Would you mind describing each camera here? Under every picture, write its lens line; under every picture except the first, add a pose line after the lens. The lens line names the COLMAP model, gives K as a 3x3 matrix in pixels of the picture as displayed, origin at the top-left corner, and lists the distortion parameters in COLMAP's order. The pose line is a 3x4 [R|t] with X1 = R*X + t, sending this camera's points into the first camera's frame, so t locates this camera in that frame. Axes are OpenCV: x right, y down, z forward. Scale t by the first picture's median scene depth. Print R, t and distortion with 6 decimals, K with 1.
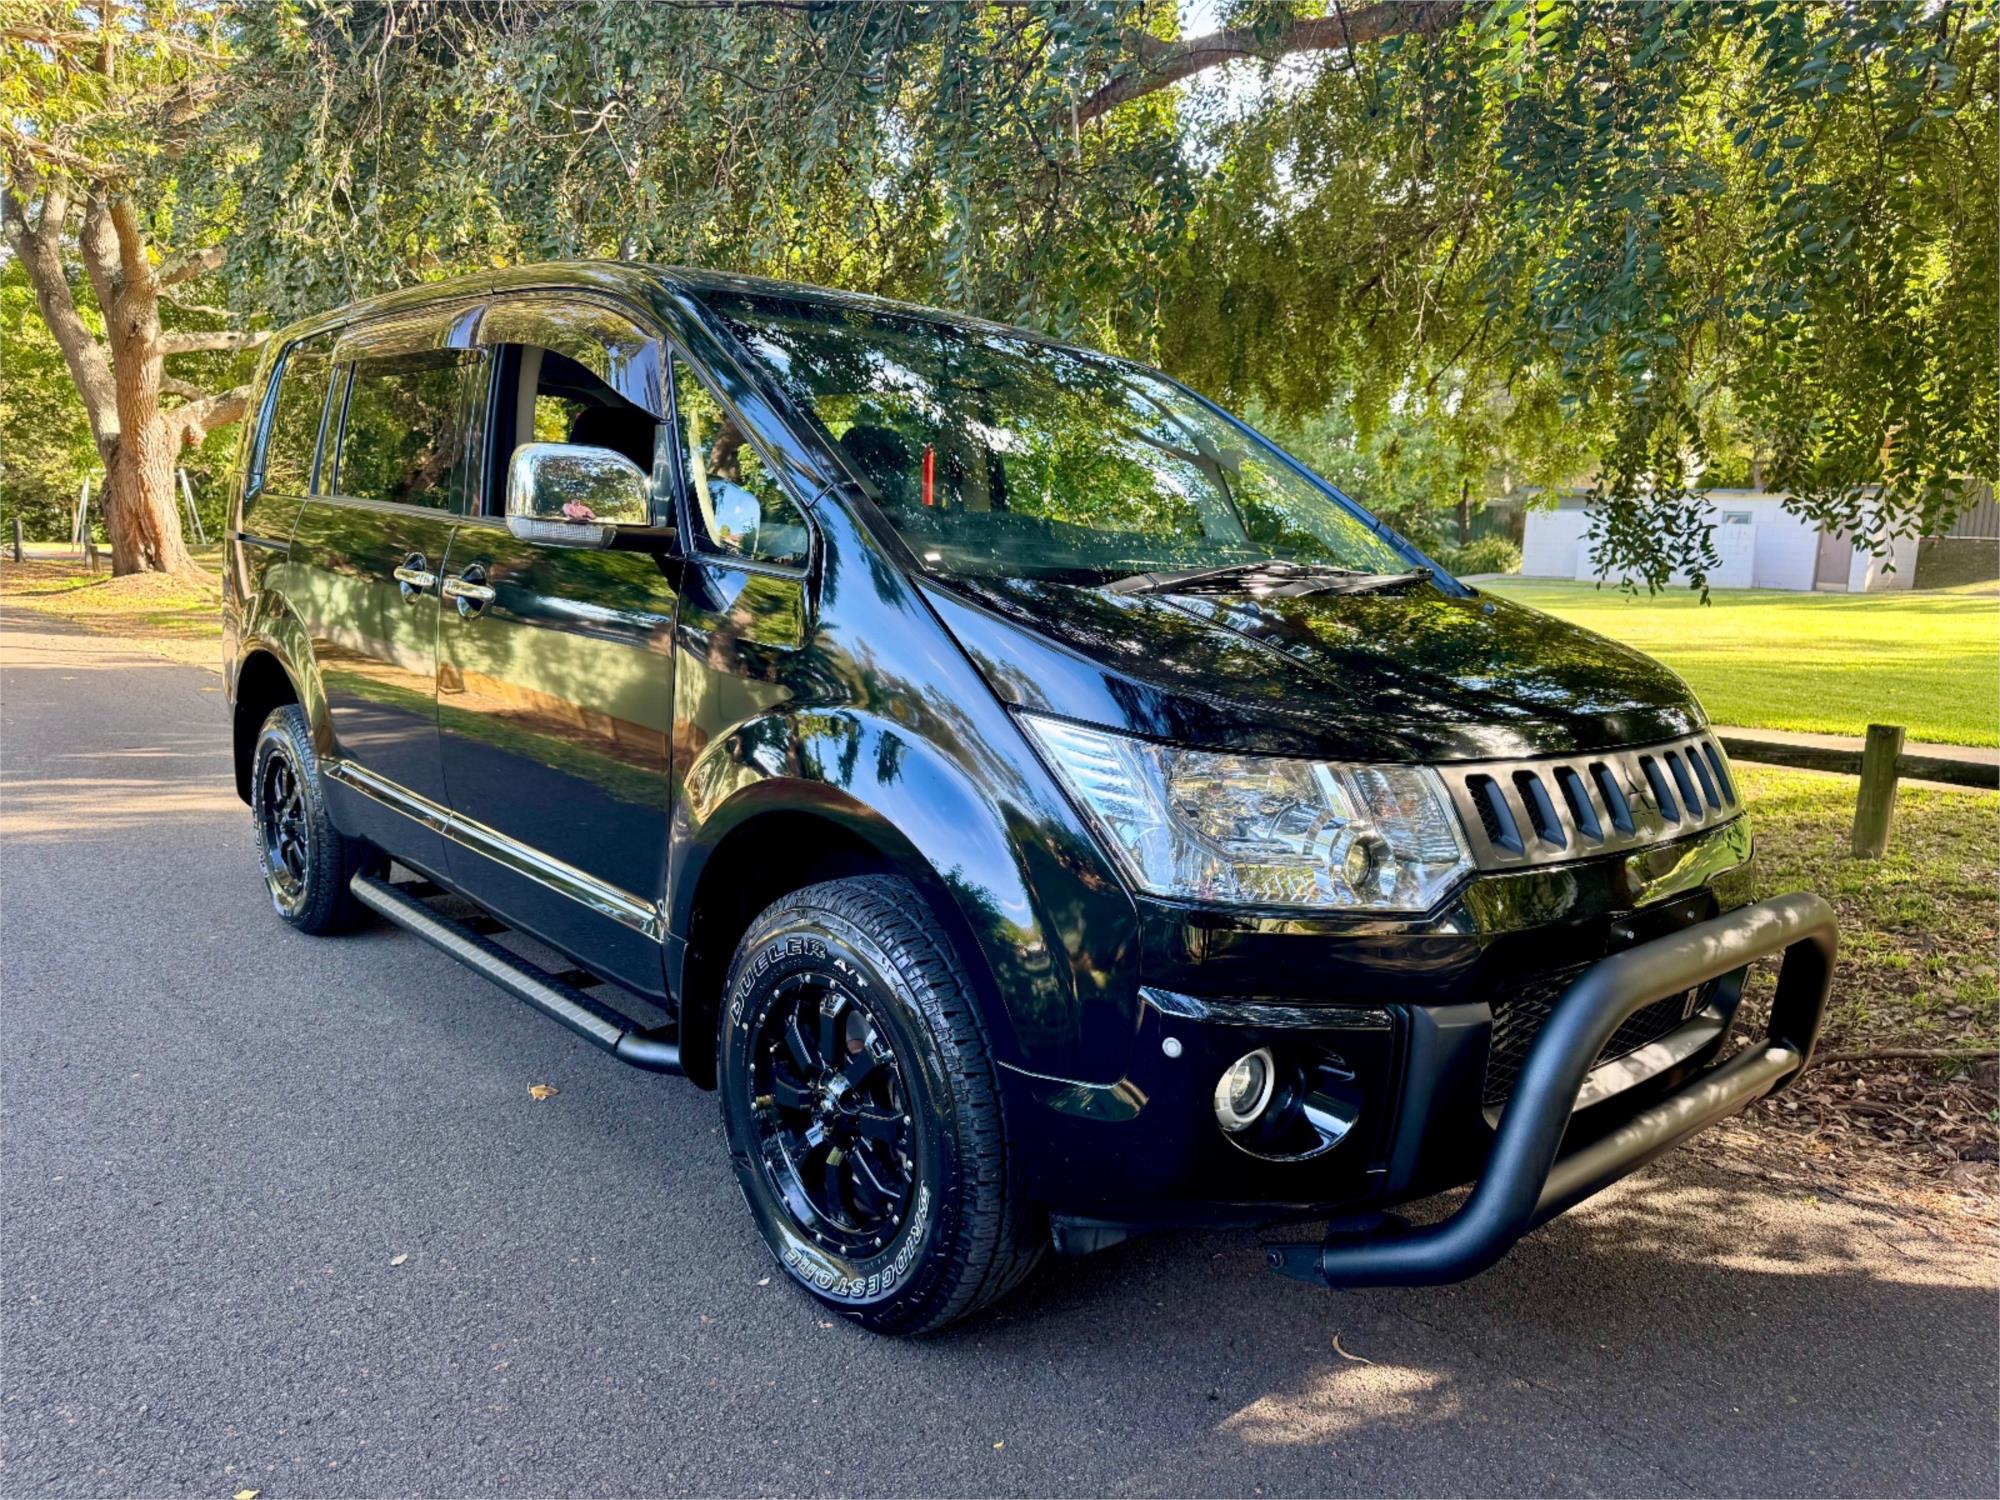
lens RADIAL K [[1373.7, 0, 1000.0], [0, 1373.7, 750.0], [0, 0, 1]] dist [0.046120, -0.045356]
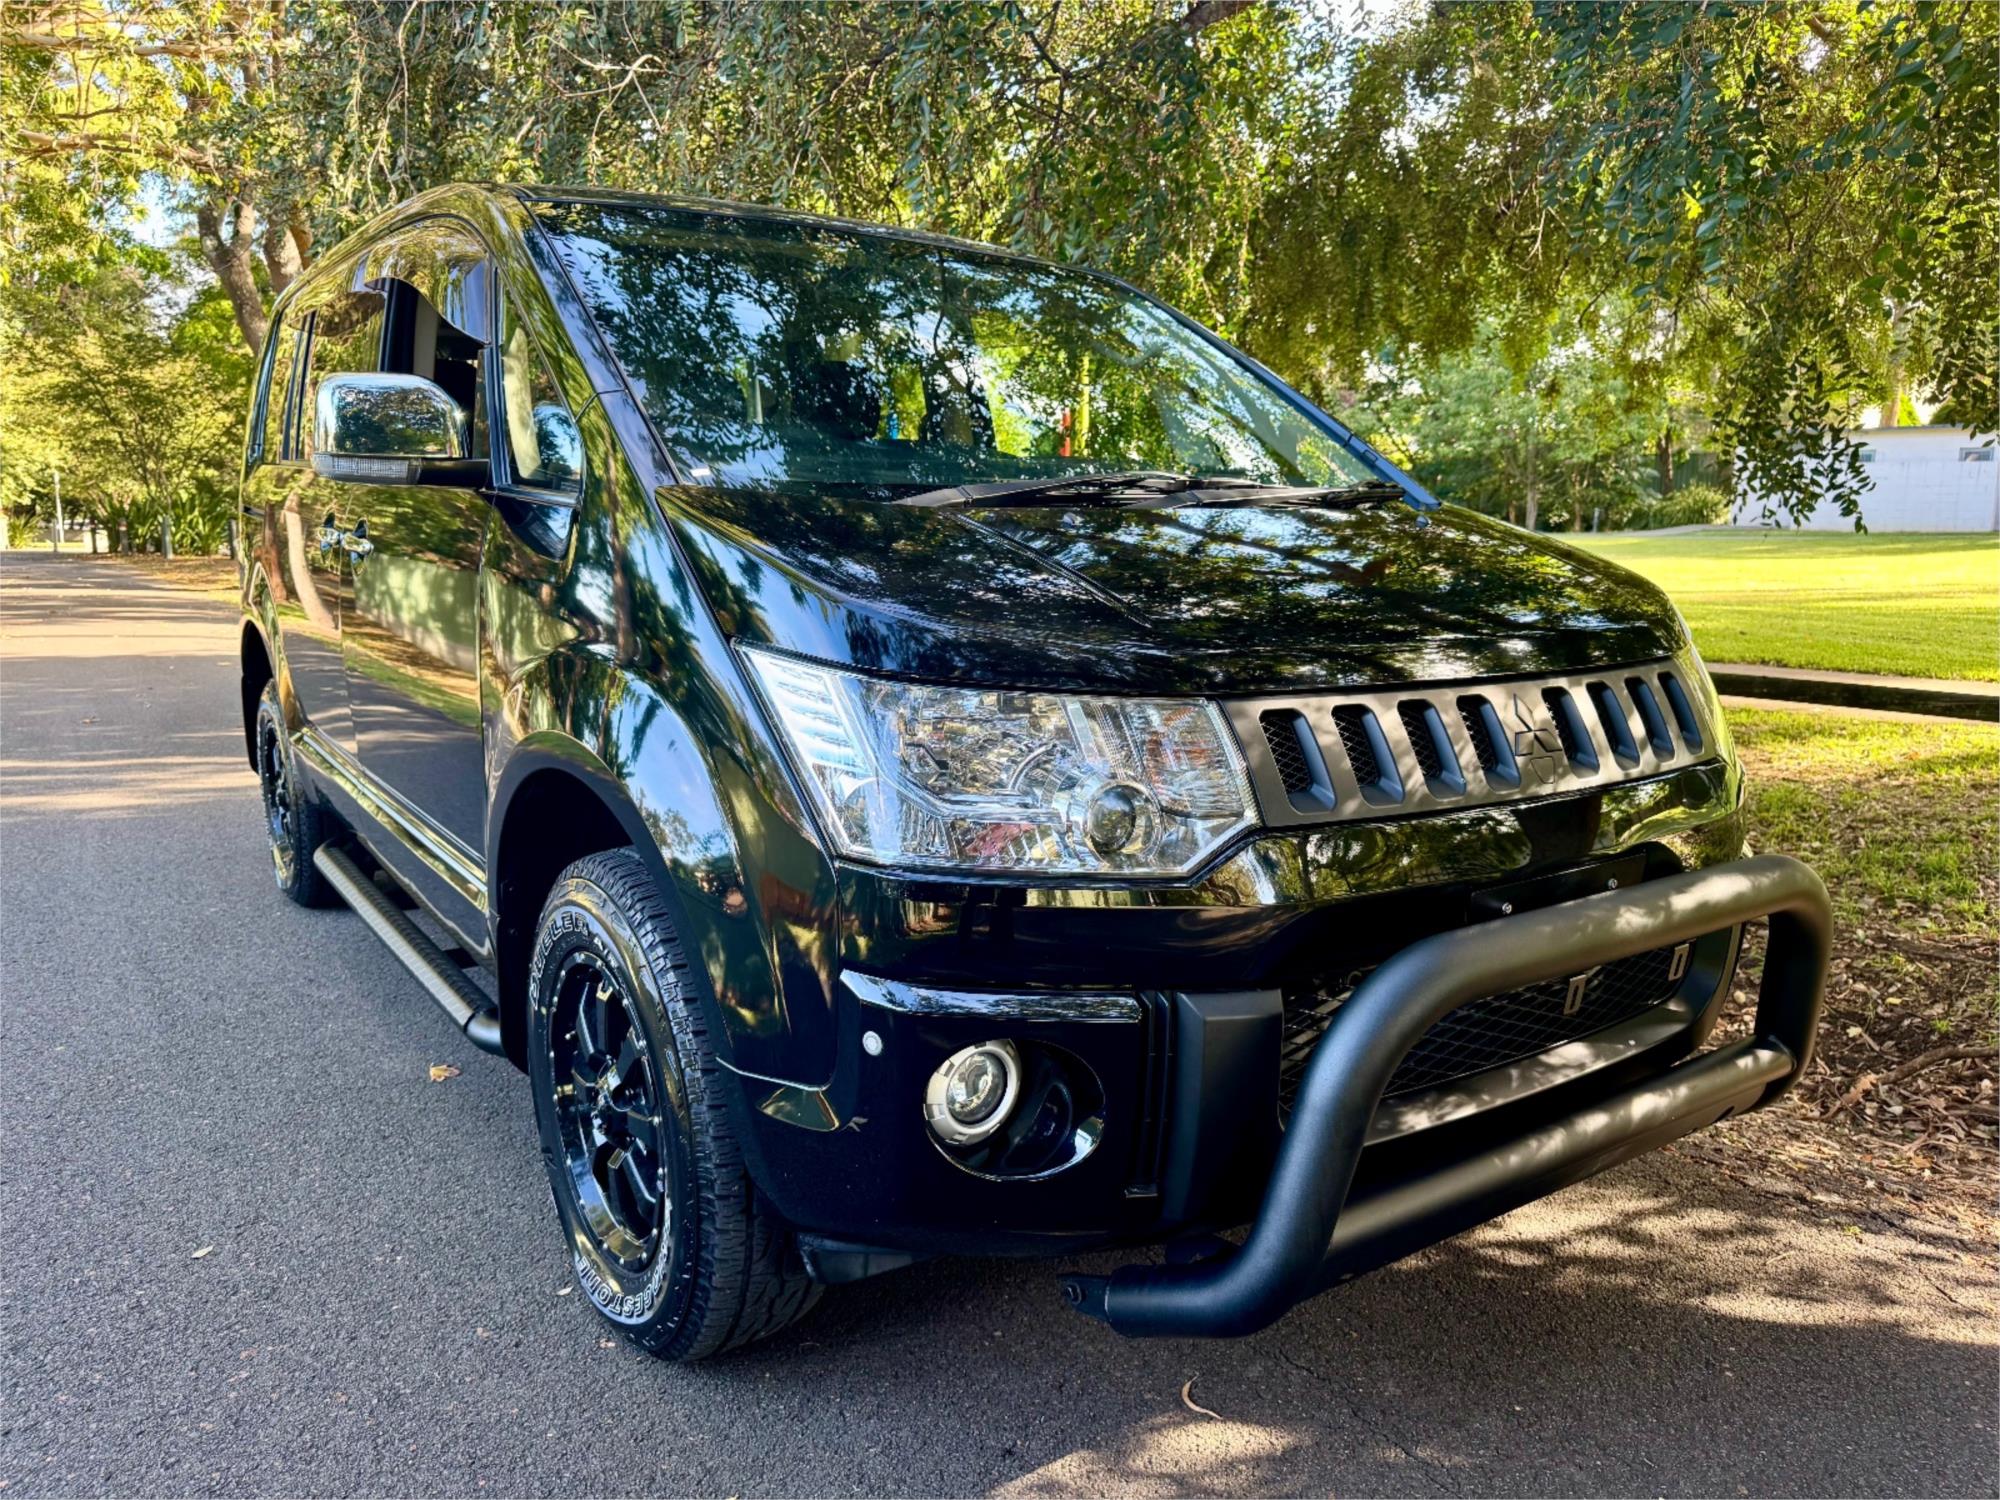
lens RADIAL K [[1373.7, 0, 1000.0], [0, 1373.7, 750.0], [0, 0, 1]] dist [0.046120, -0.045356]
pose [[0.991366, -0.013333, -0.130444, 0.193063], [0.015791, 0.999716, 0.017830, 0.016067], [0.130170, -0.019736, 0.991295, 0.121393]]
